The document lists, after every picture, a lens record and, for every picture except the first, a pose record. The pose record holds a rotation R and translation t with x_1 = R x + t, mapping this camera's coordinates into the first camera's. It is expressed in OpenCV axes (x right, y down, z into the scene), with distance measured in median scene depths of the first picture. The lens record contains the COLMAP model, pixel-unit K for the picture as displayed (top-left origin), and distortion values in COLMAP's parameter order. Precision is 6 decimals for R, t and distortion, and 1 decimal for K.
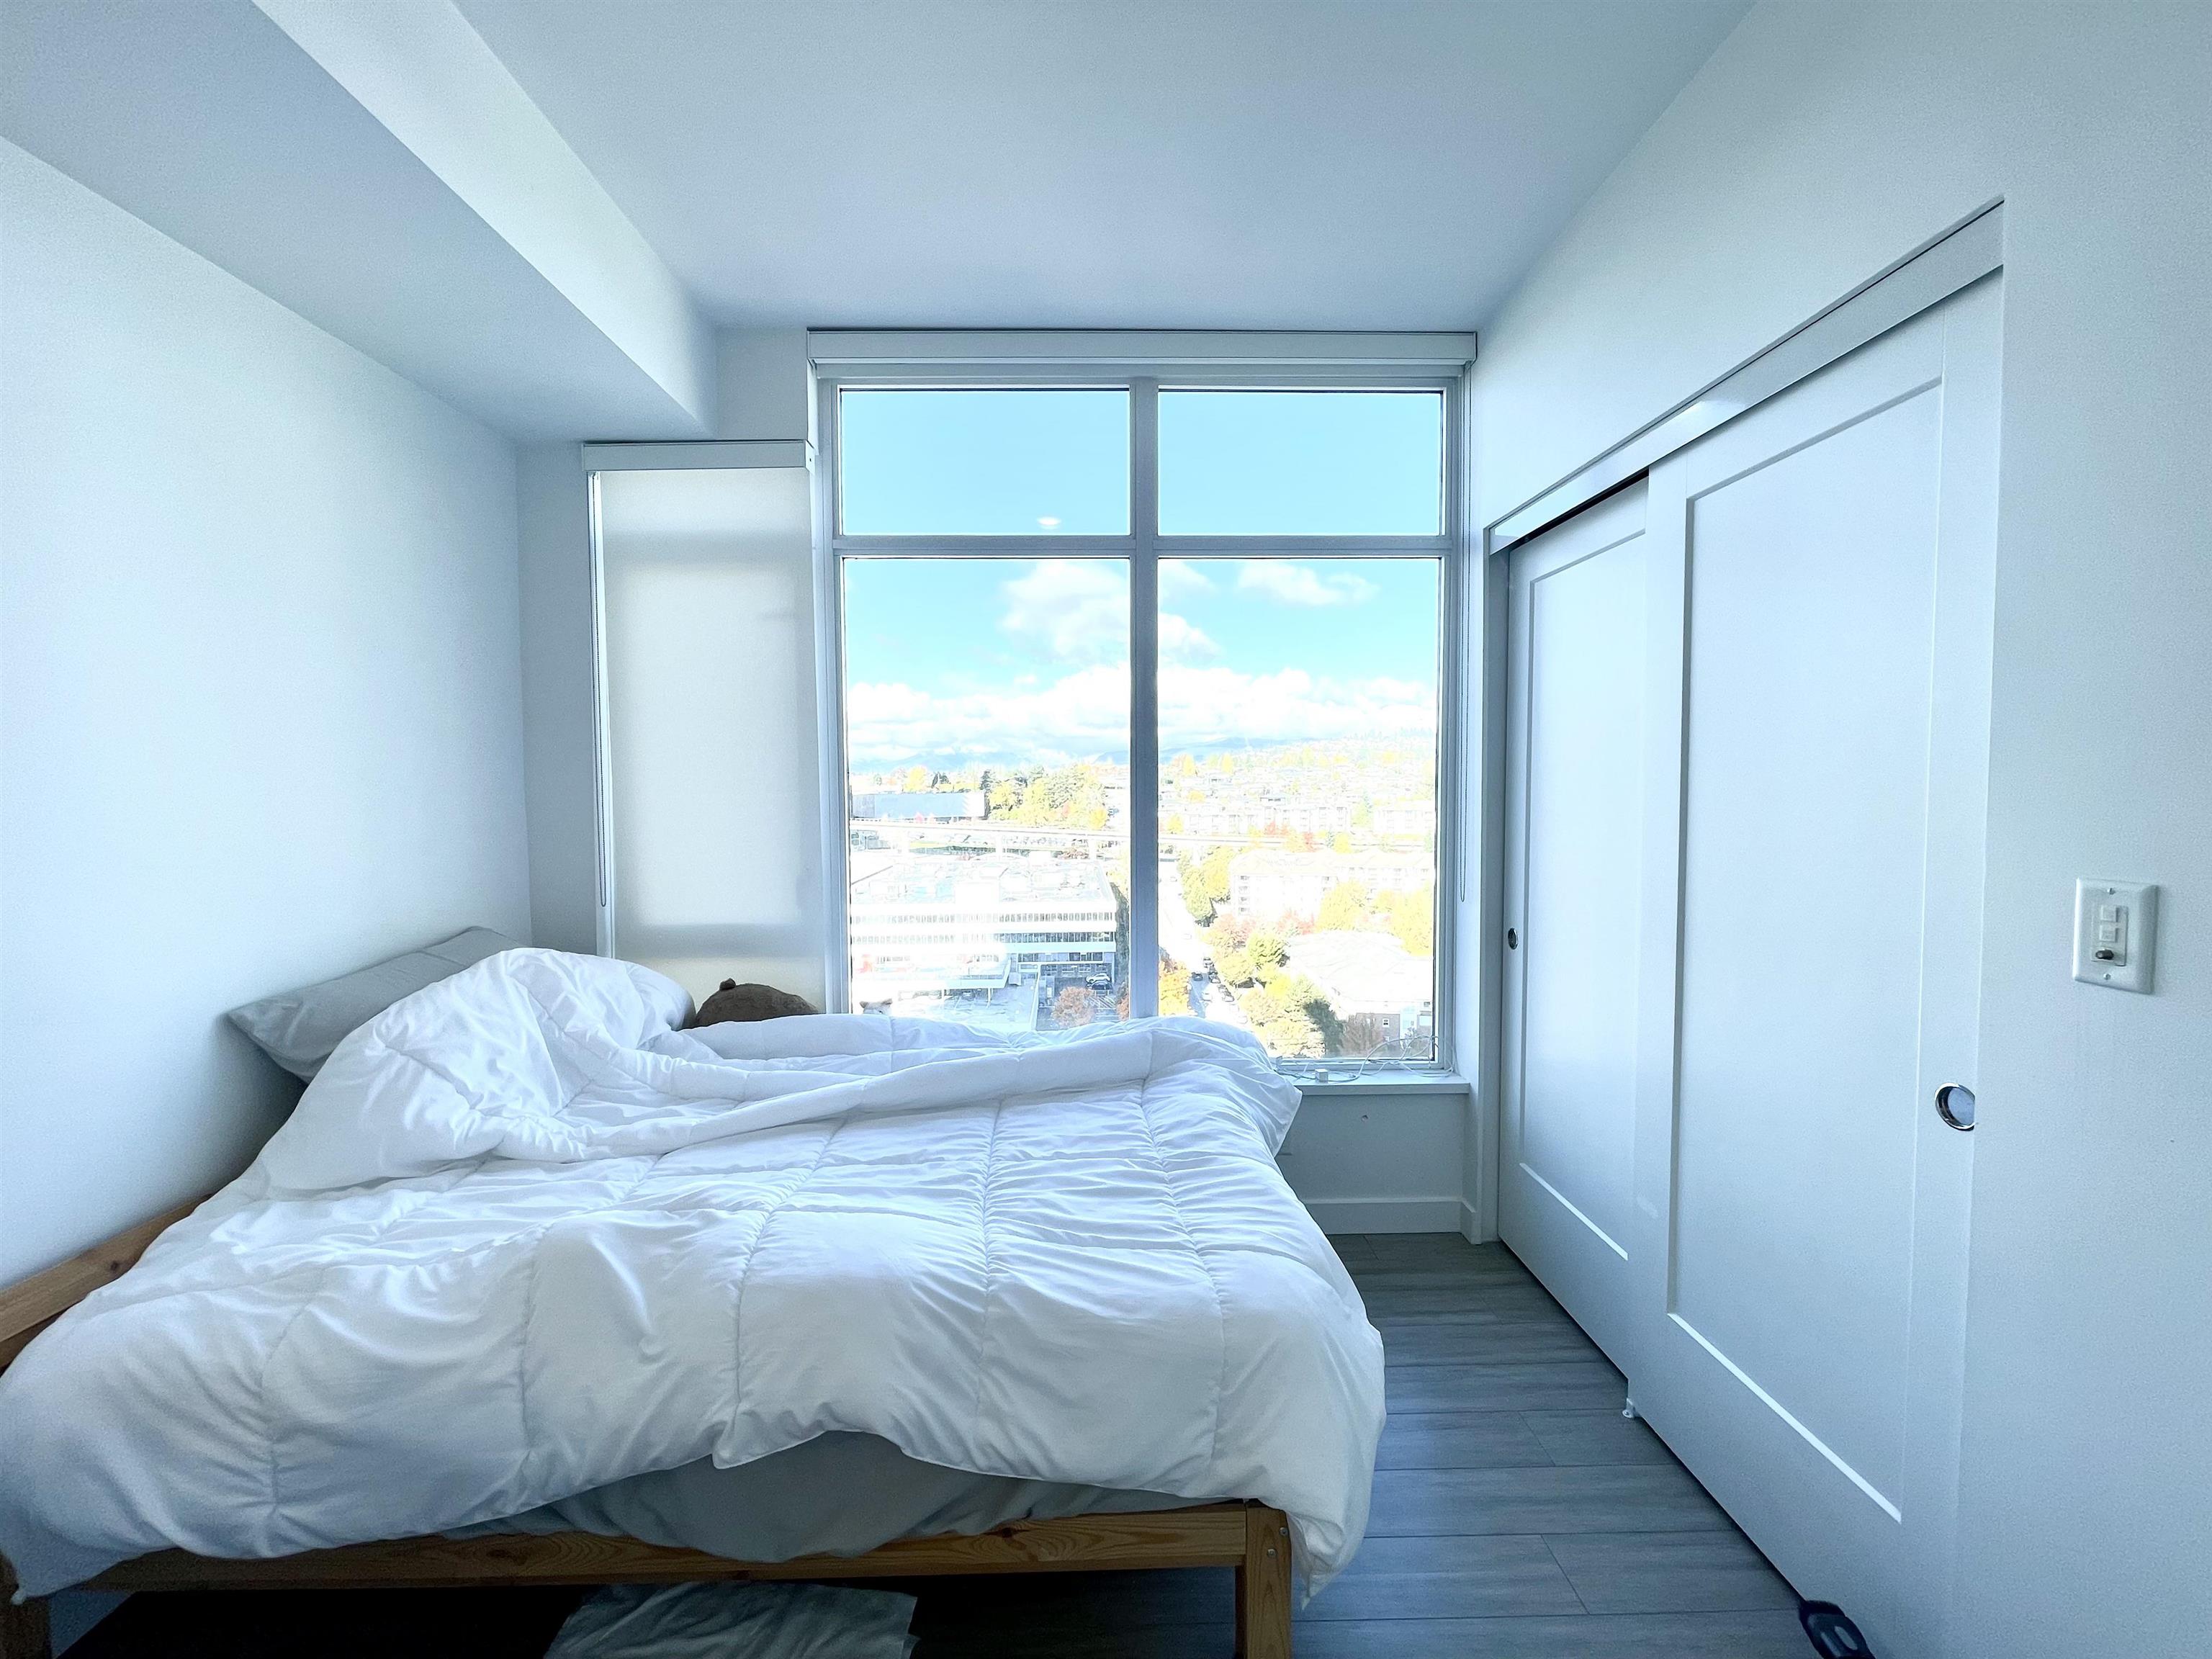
lens RADIAL K [[889.4, 0, 1106.3], [0, 889.4, 832.2], [0, 0, 1]] dist [-0.004306, 0.002249]
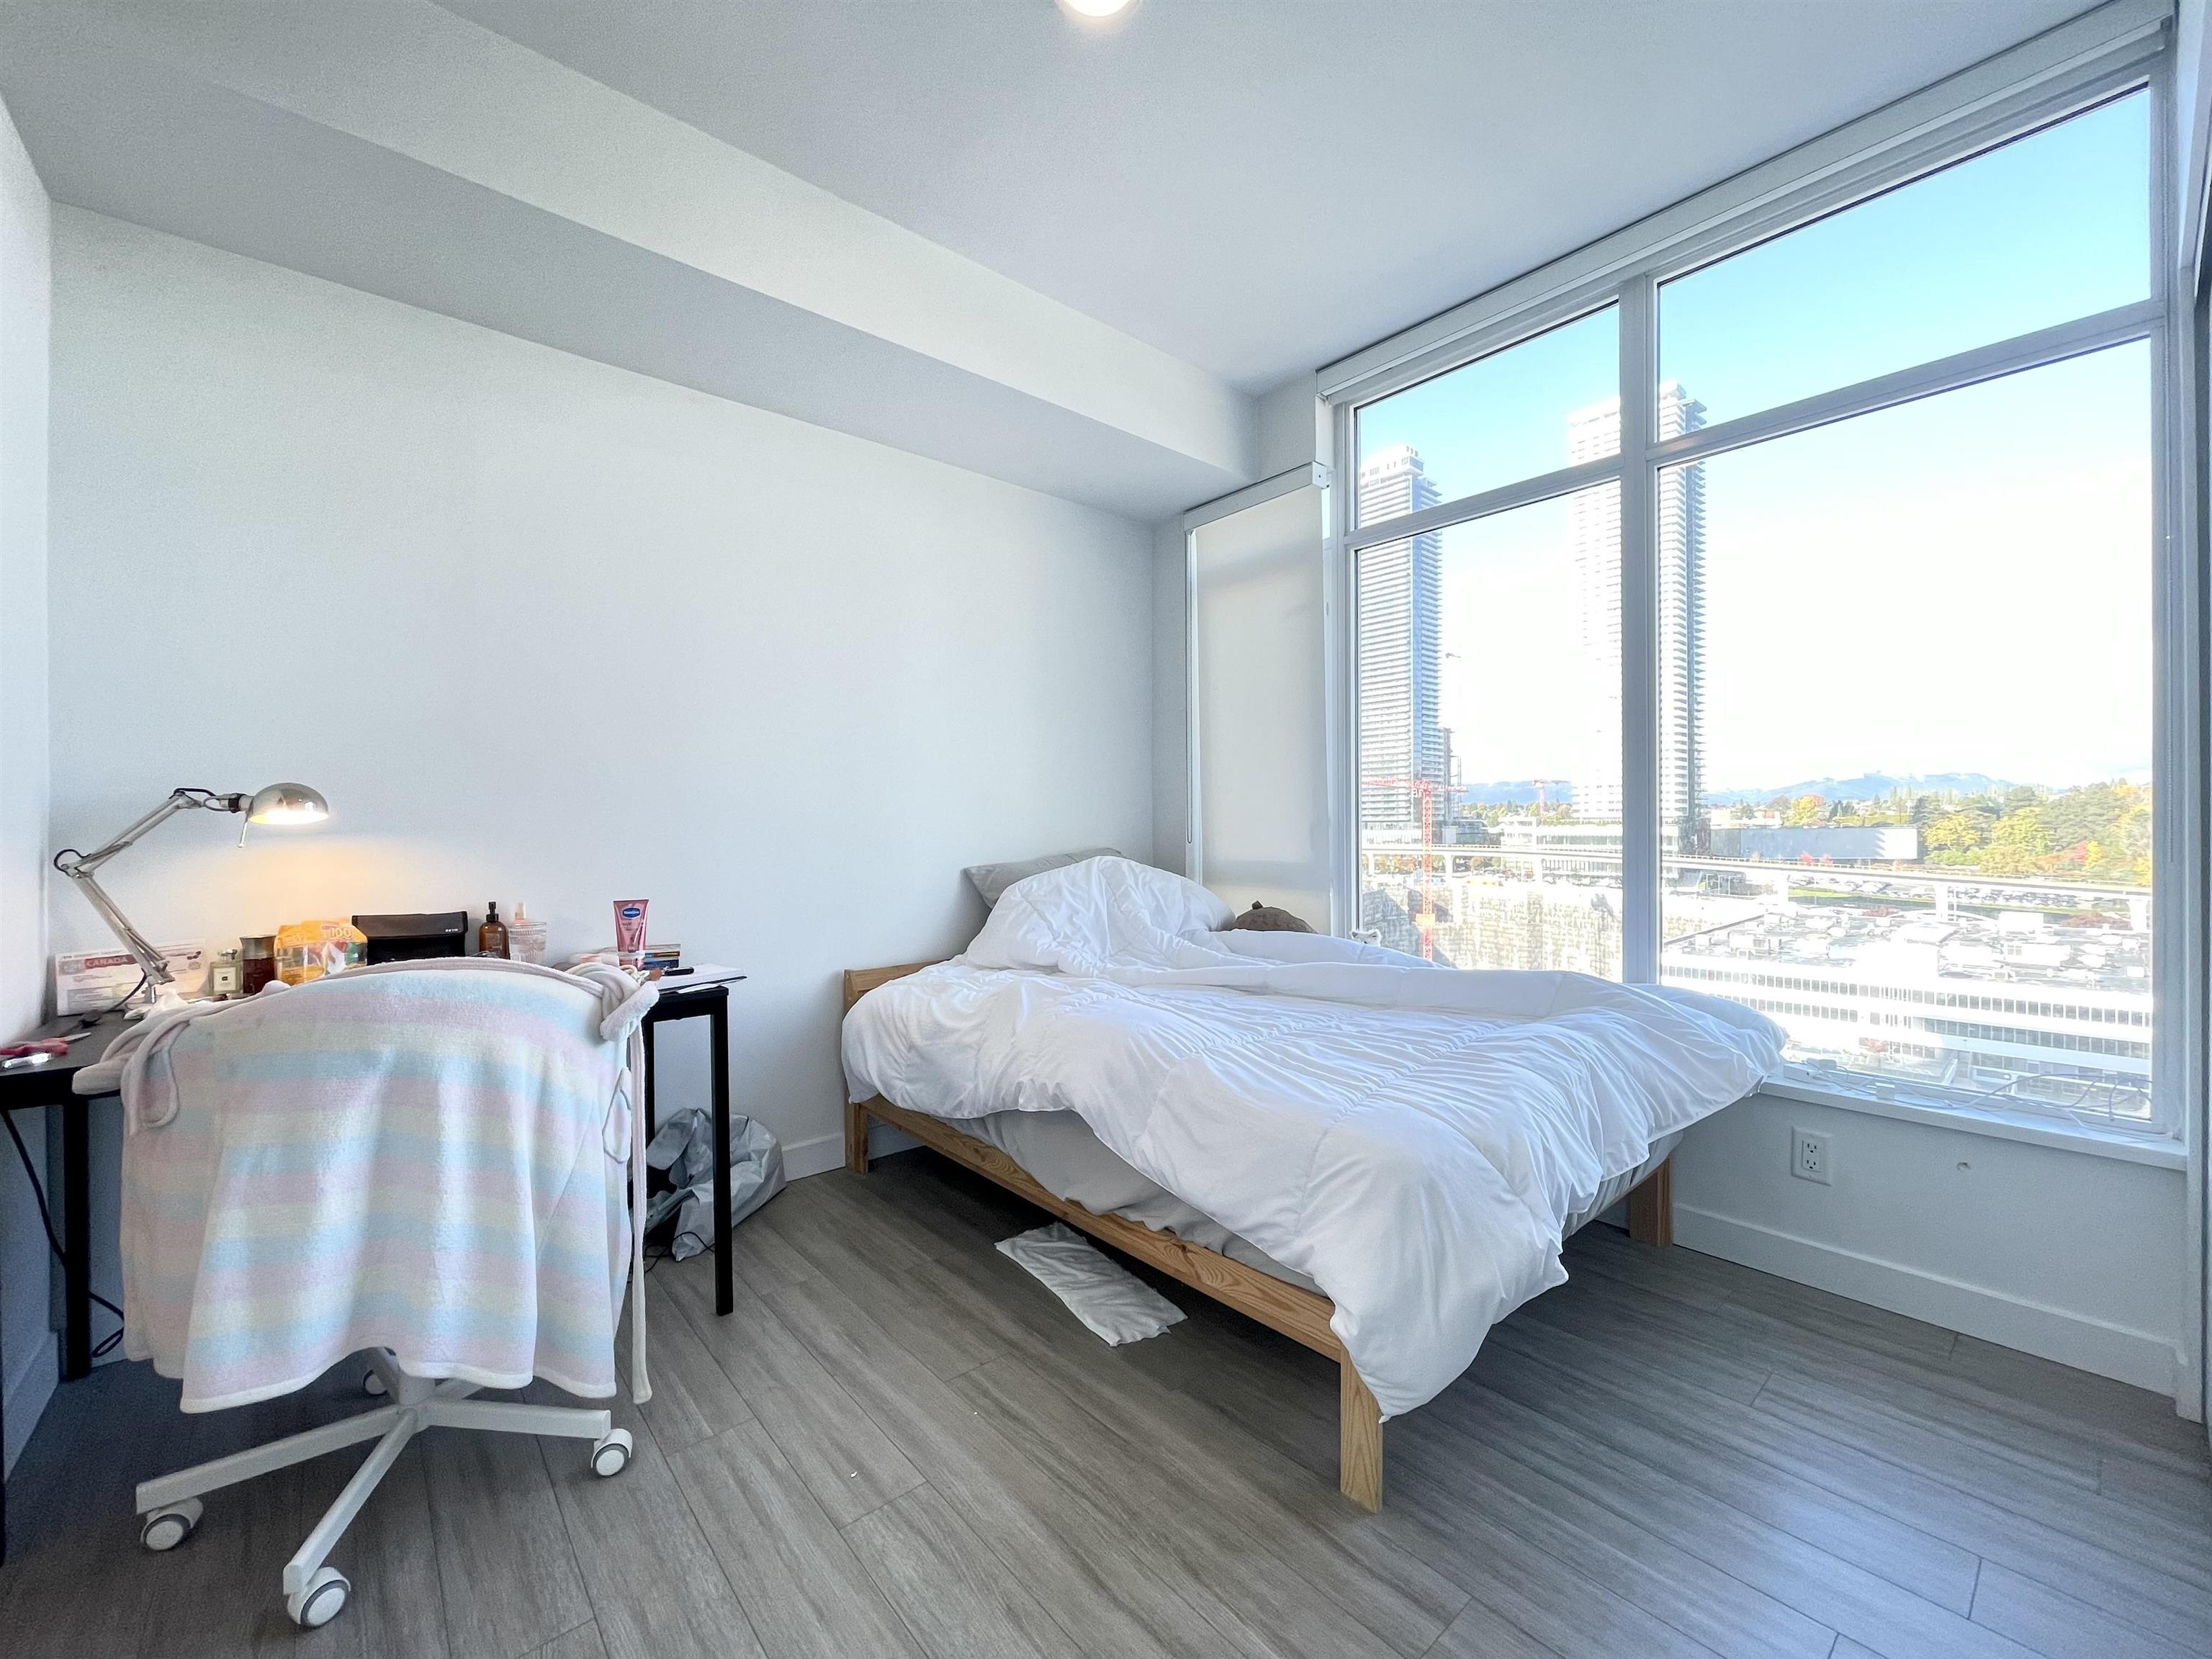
lens RADIAL K [[889.4, 0, 1098.9], [0, 889.4, 827.7], [0, 0, 1]] dist [-0.004306, 0.002249]
pose [[0.636338, 0.005328, -0.771392, 0.475675], [-0.038214, 0.998966, -0.024624, 0.116812], [0.770463, 0.045148, 0.635884, 0.019743]]
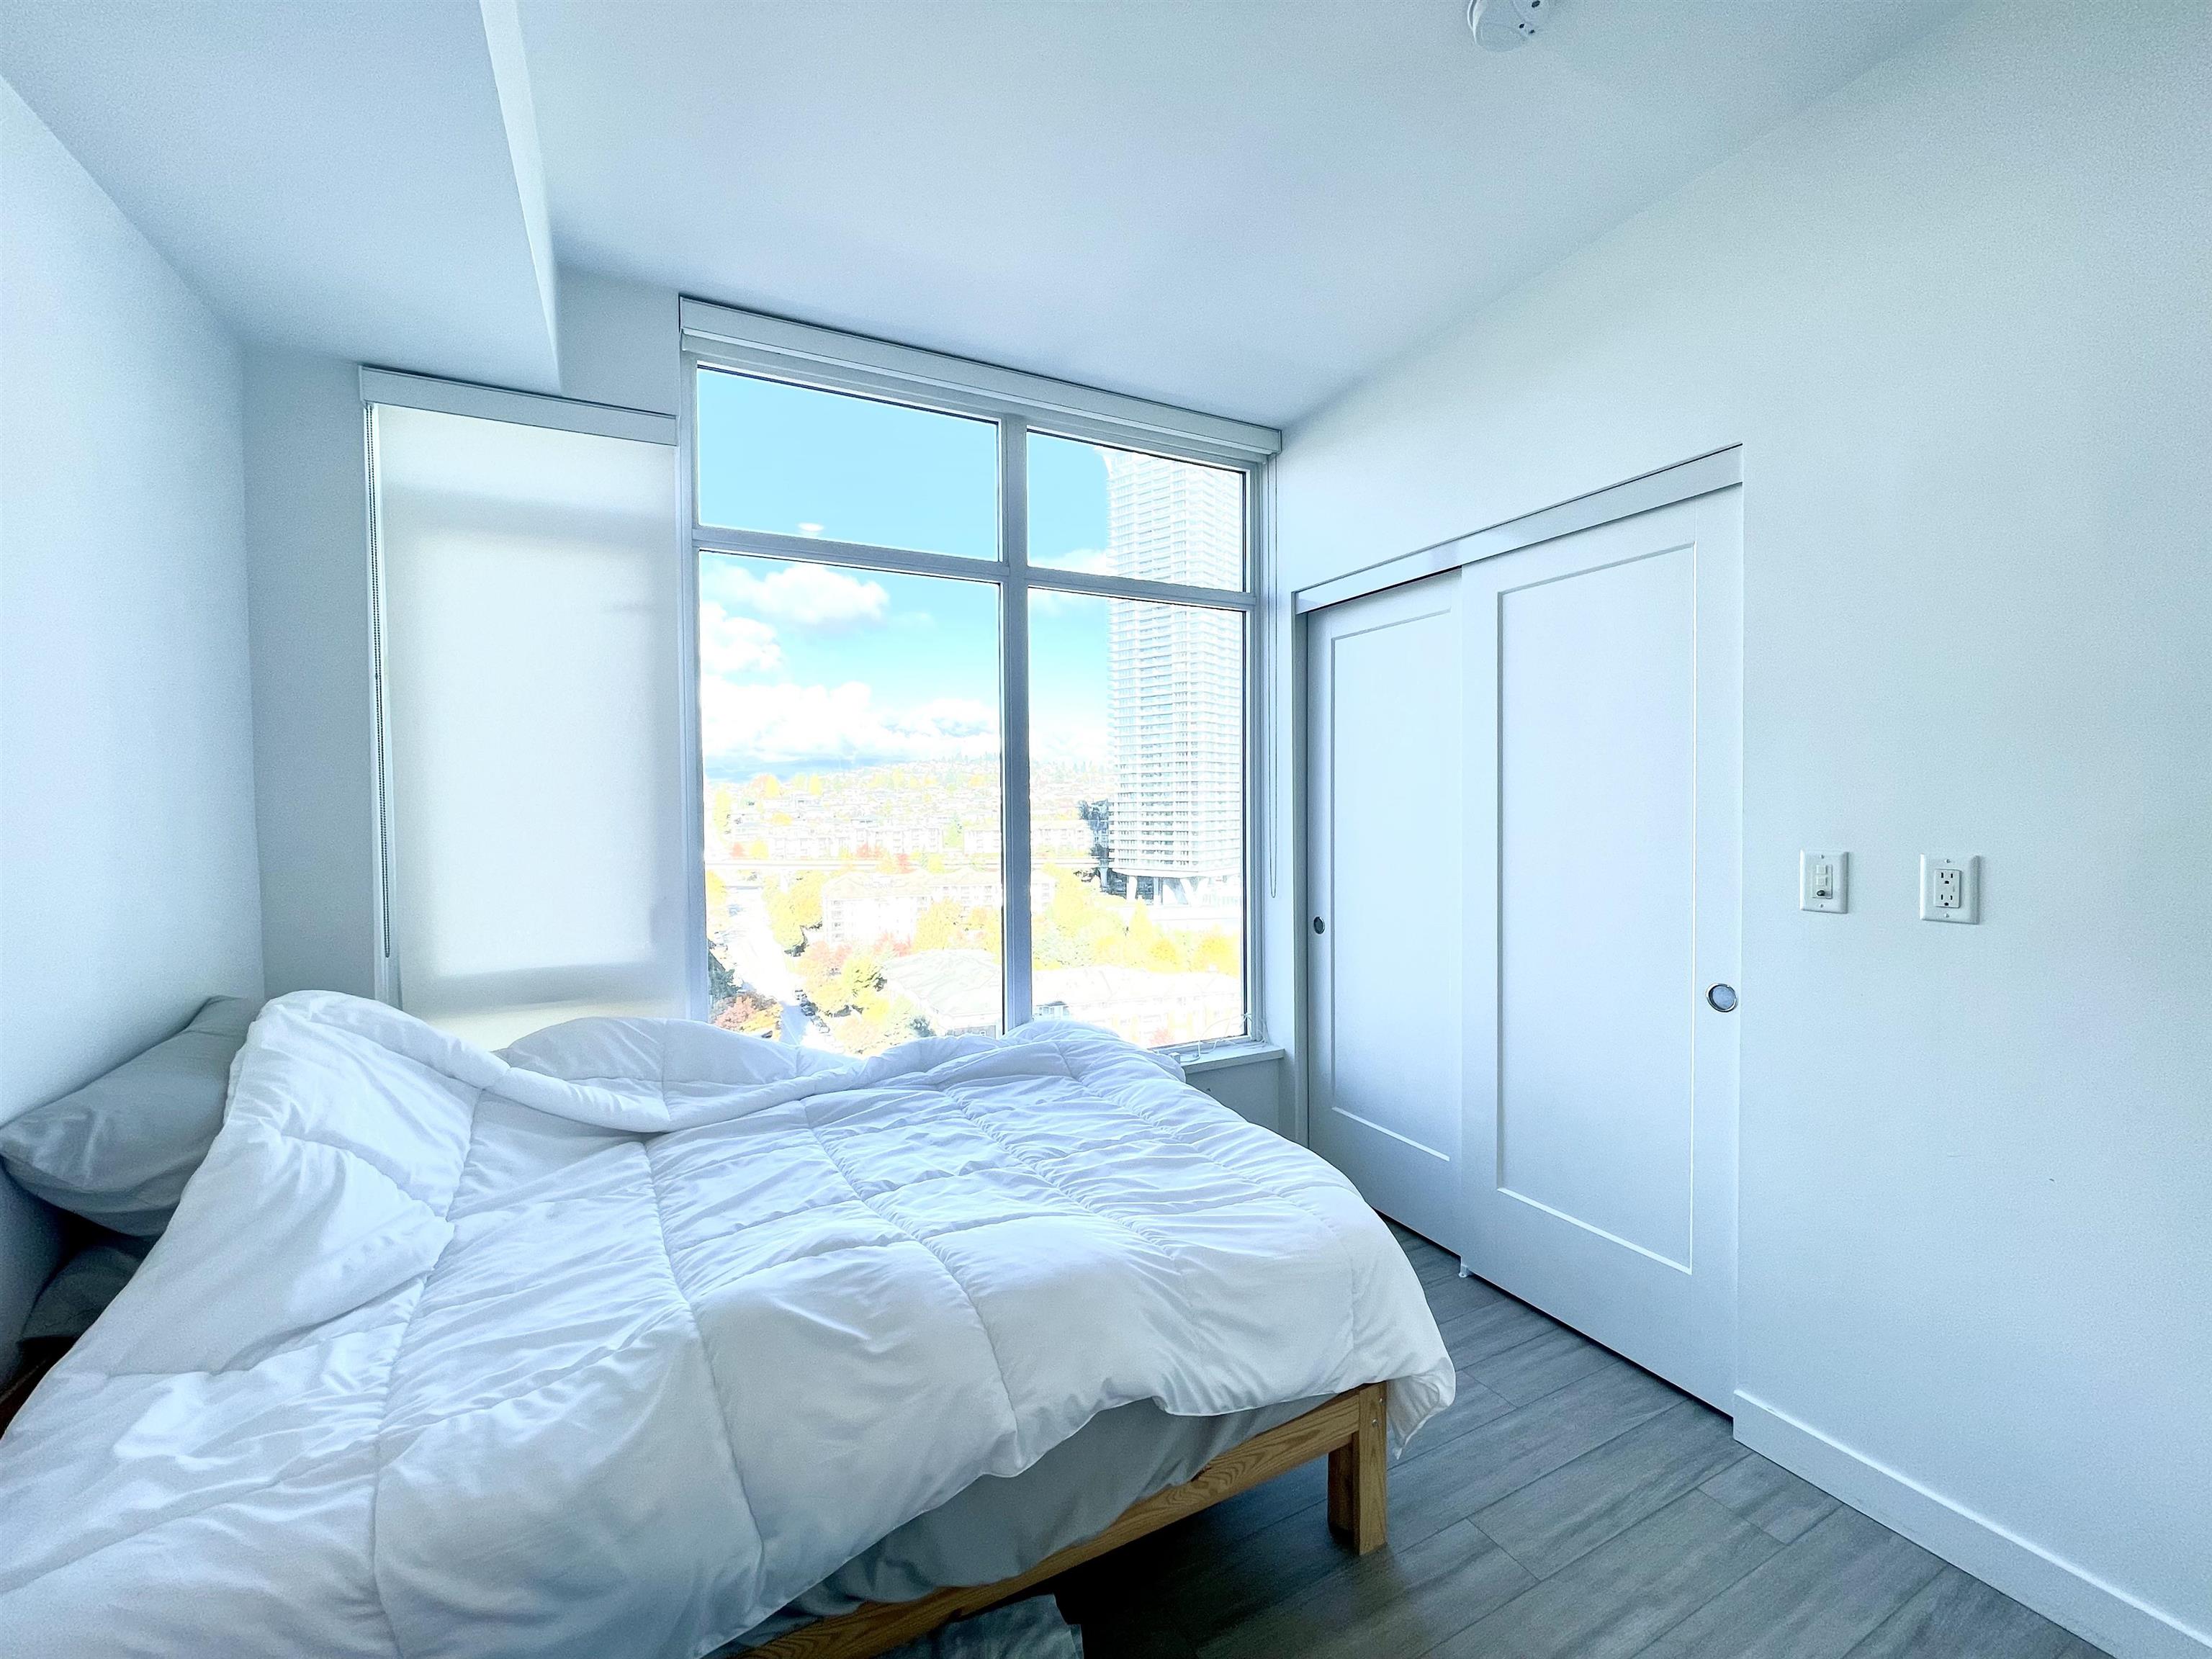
lens RADIAL K [[889.4, 0, 1108.2], [0, 889.4, 831.8], [0, 0, 1]] dist [-0.004306, 0.002249]
pose [[0.898984, -0.016060, 0.437687, -0.391062], [0.026720, 0.999477, -0.018207, 0.005509], [-0.437165, 0.028063, 0.898943, 0.020635]]
